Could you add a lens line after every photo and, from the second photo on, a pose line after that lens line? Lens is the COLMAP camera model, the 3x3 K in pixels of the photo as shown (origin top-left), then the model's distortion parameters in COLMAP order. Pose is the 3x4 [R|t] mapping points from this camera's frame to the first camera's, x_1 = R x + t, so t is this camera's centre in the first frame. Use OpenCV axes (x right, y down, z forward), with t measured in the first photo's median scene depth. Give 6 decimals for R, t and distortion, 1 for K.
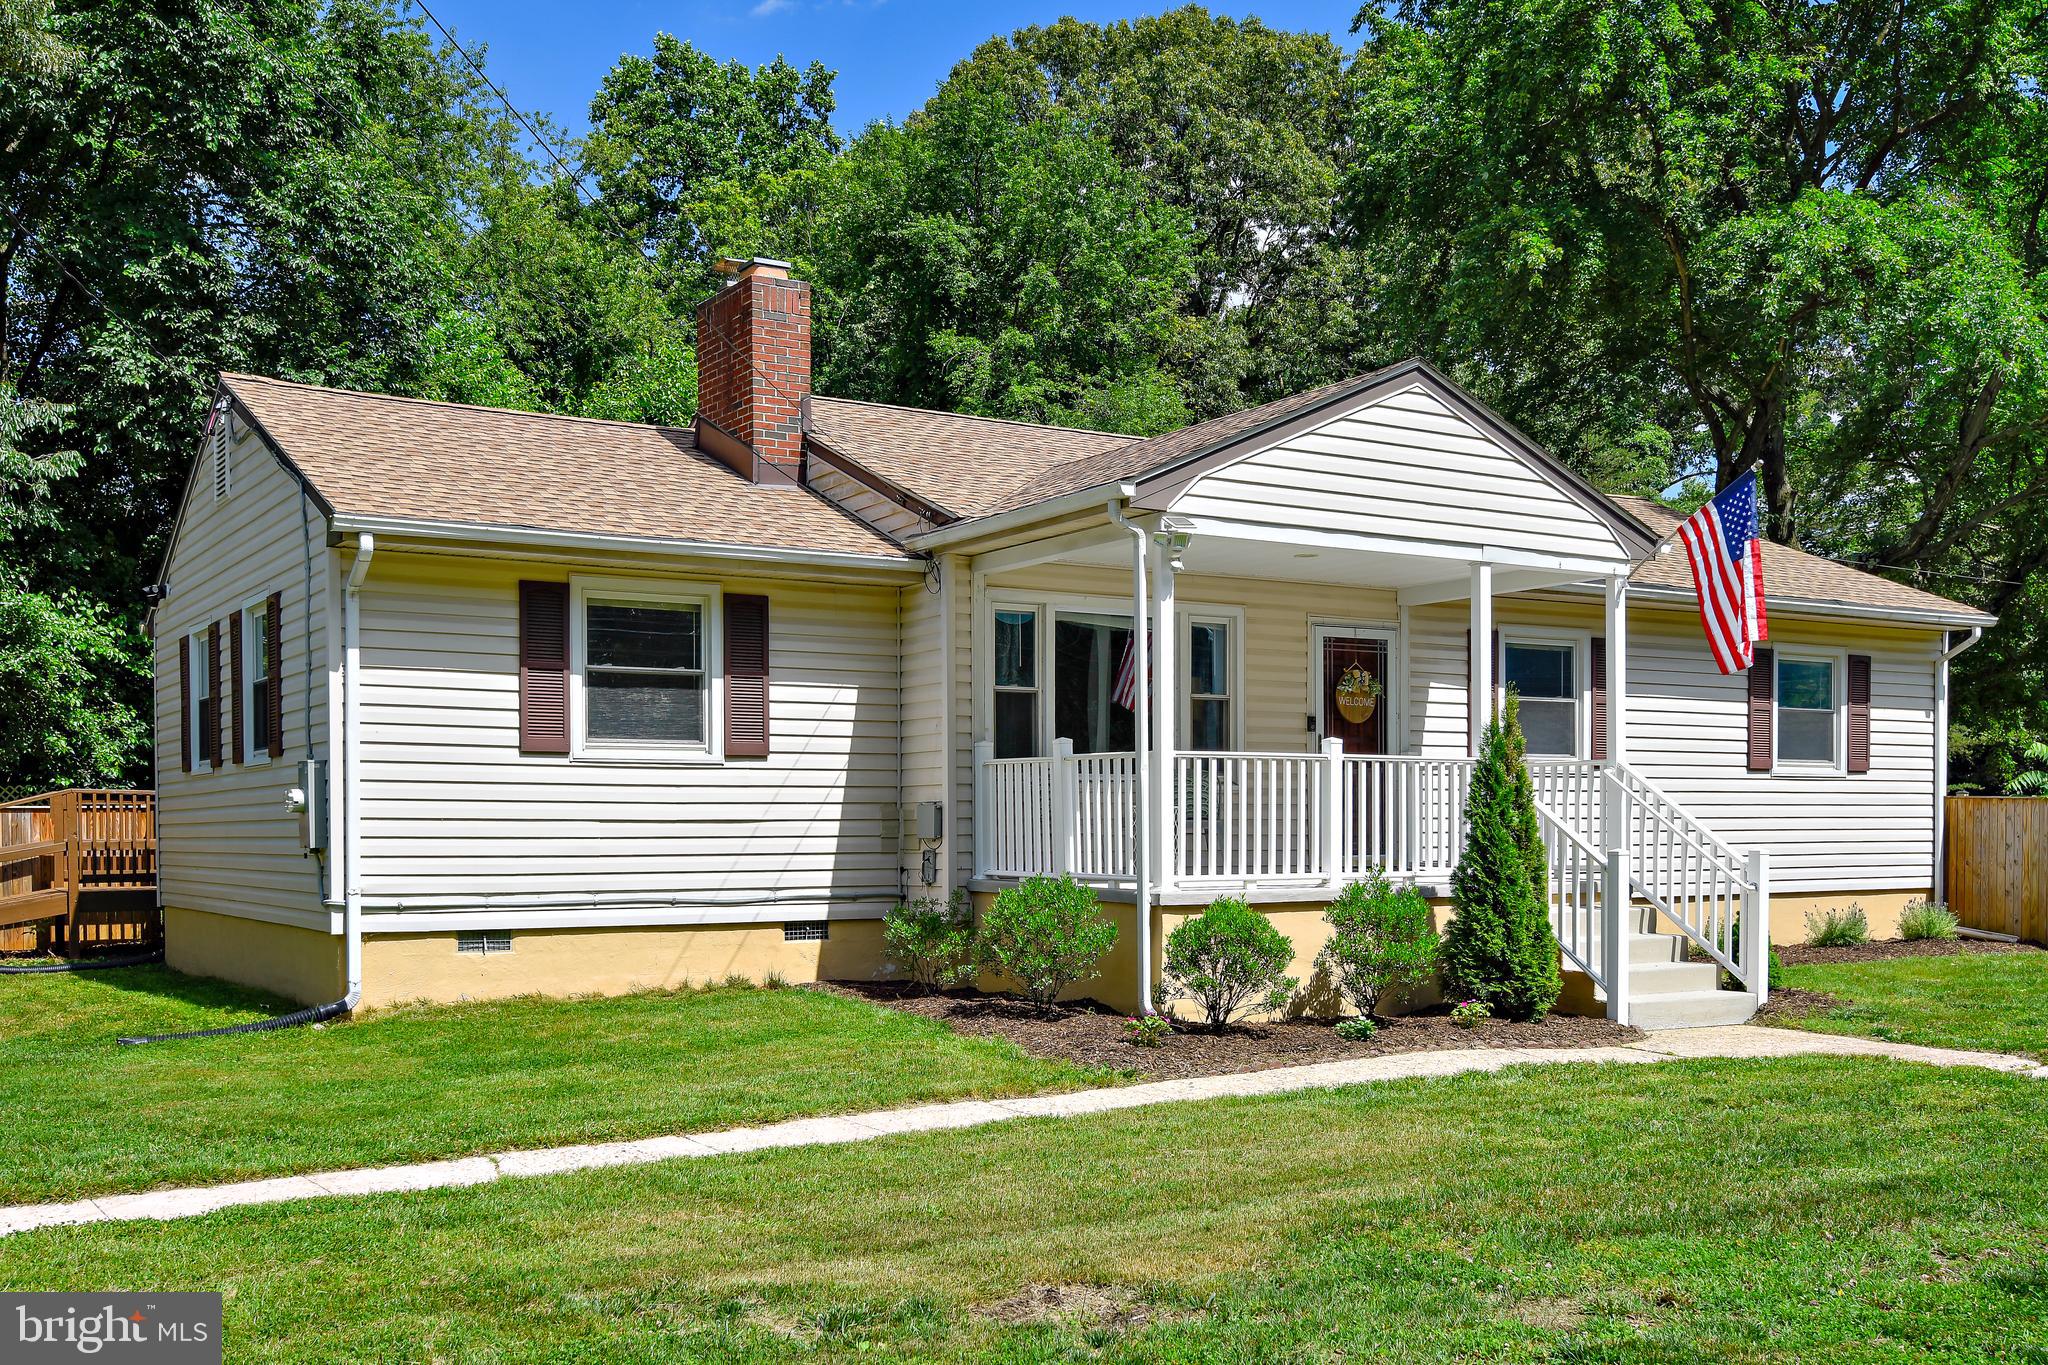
lens RADIAL K [[2017.9, 0, 1052.2], [0, 2017.9, 864.8], [0, 0, 1]] dist [0.011064, -0.009588]
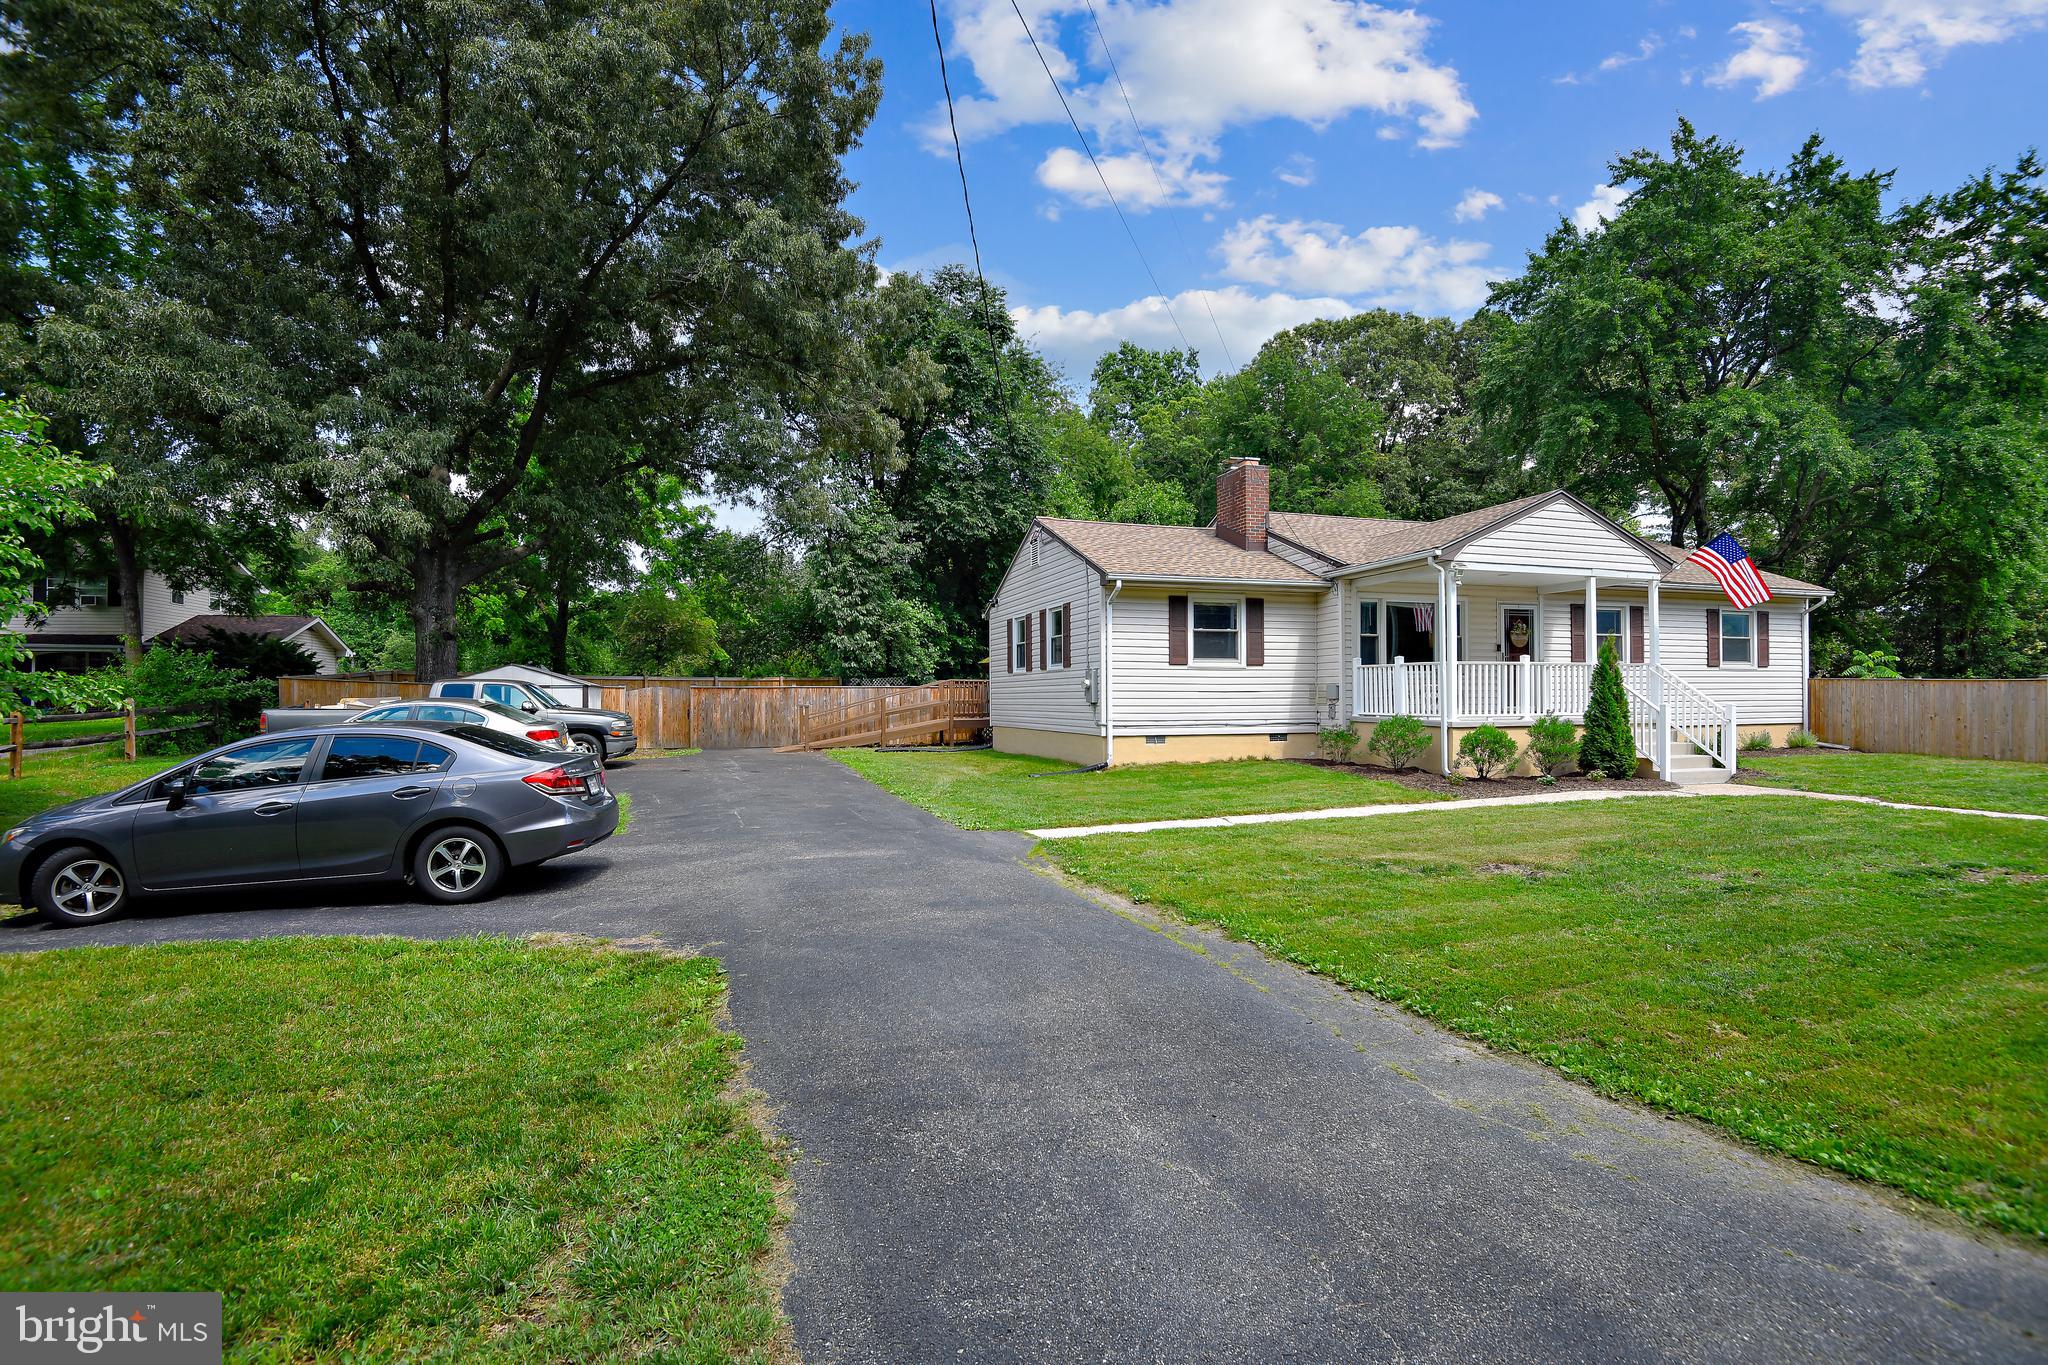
lens RADIAL K [[951.5, 0, 1032.0], [0, 951.5, 688.2], [0, 0, 1]] dist [-0.001079, -0.039642]
pose [[0.968099, -0.002695, -0.250554, -0.123479], [-0.003496, 0.999700, -0.024260, 0.002989], [0.250544, 0.024362, 0.967799, -0.169620]]
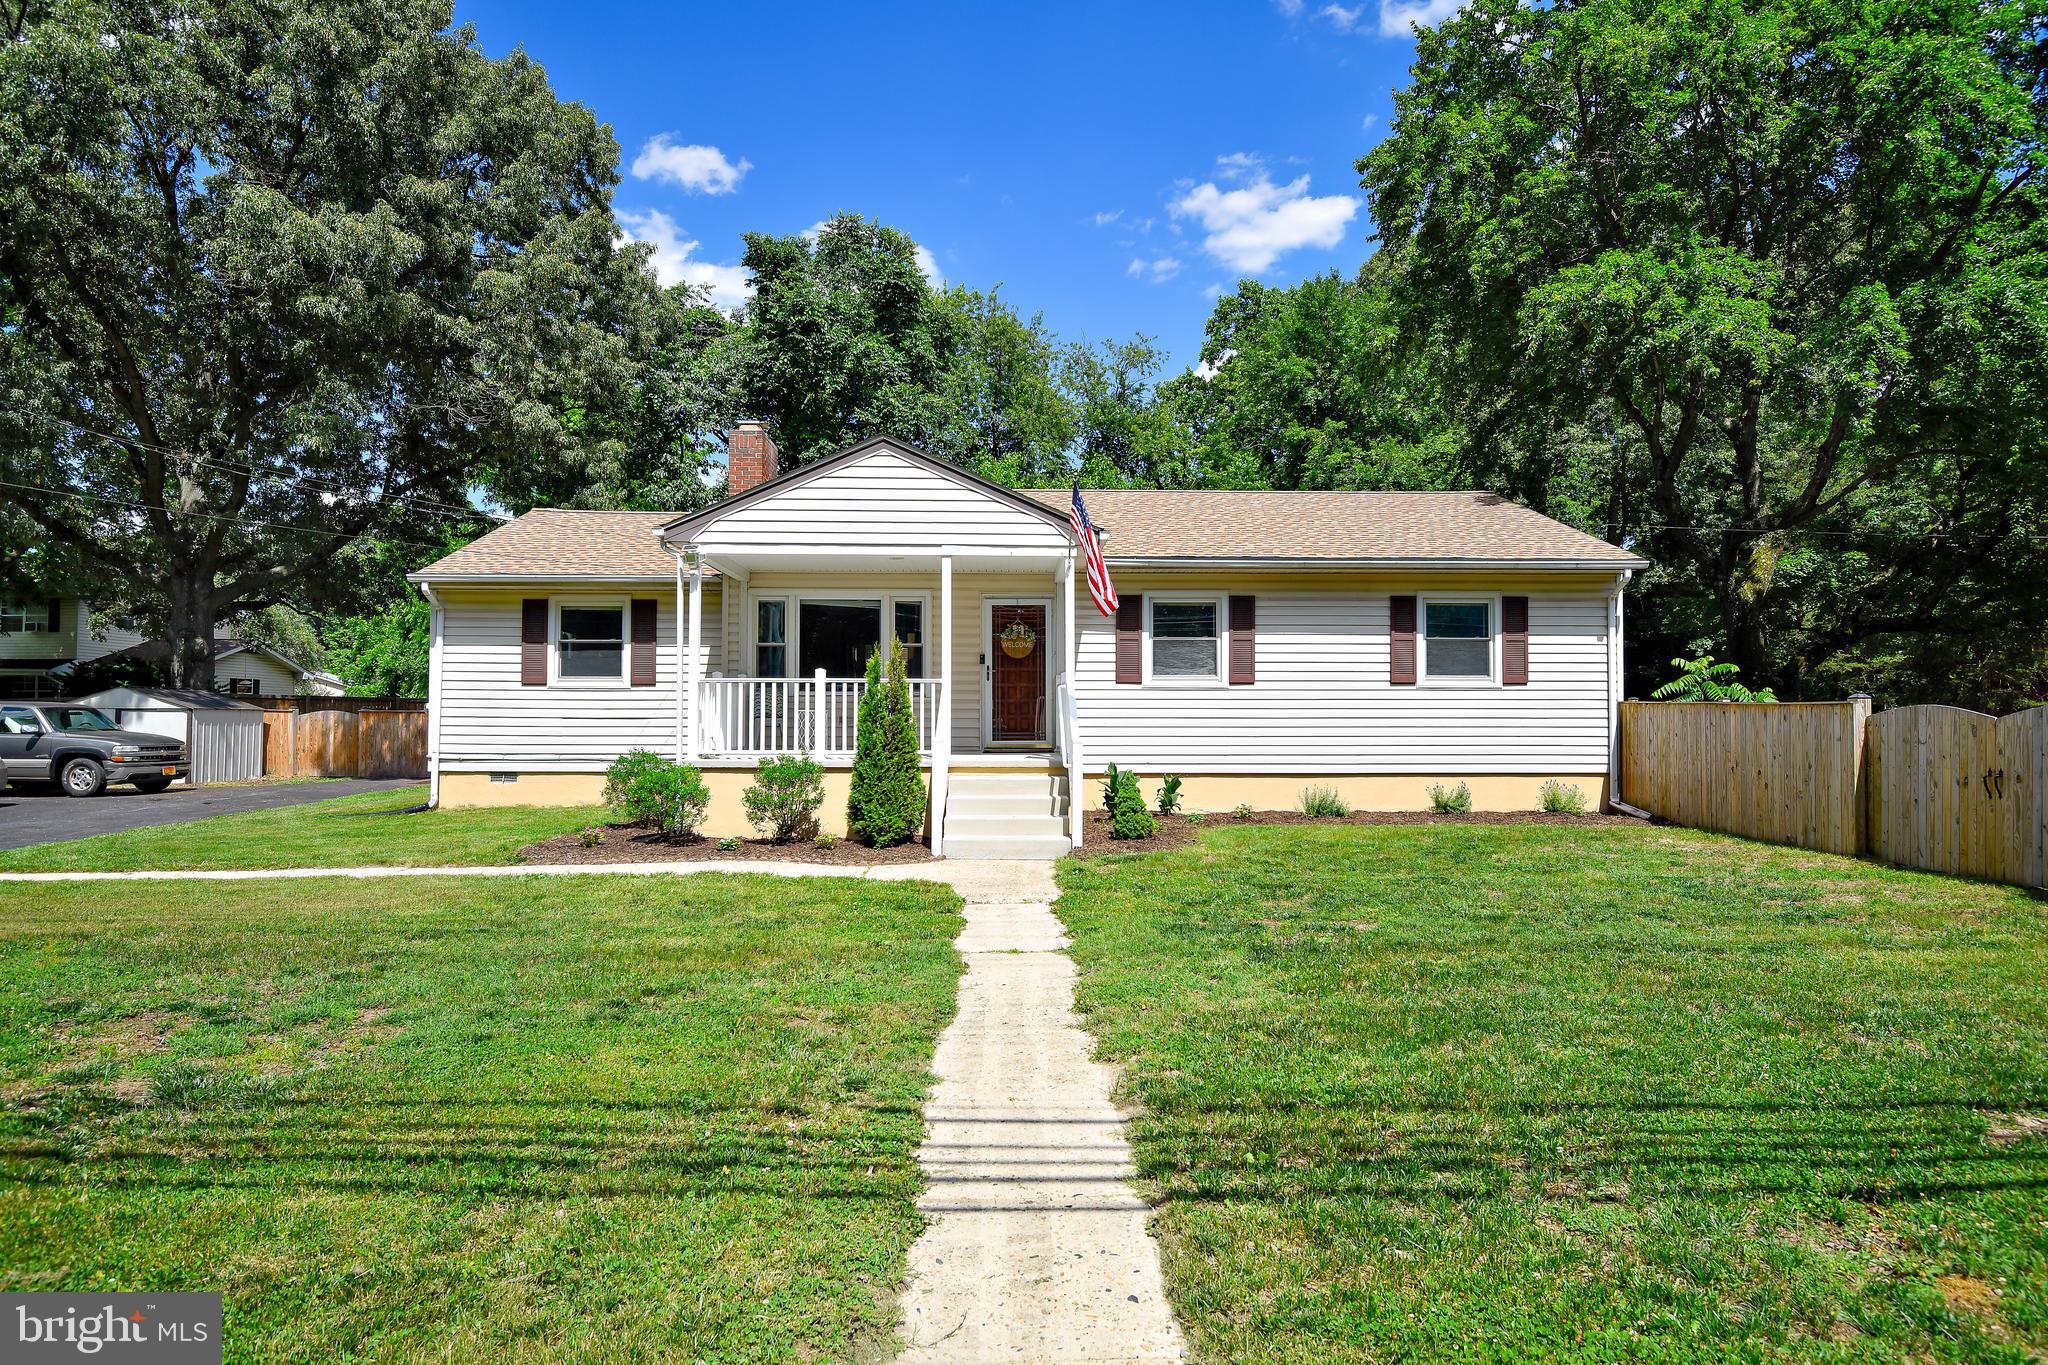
lens RADIAL K [[1125.4, 0, 1024.3], [0, 1125.4, 688.2], [0, 0, 1]] dist [-0.009049, -0.000333]
pose [[0.856253, -0.011408, -0.516431, 0.697650], [-0.013759, 0.998898, -0.044878, -0.007456], [0.516374, 0.045532, 0.855152, 0.276450]]
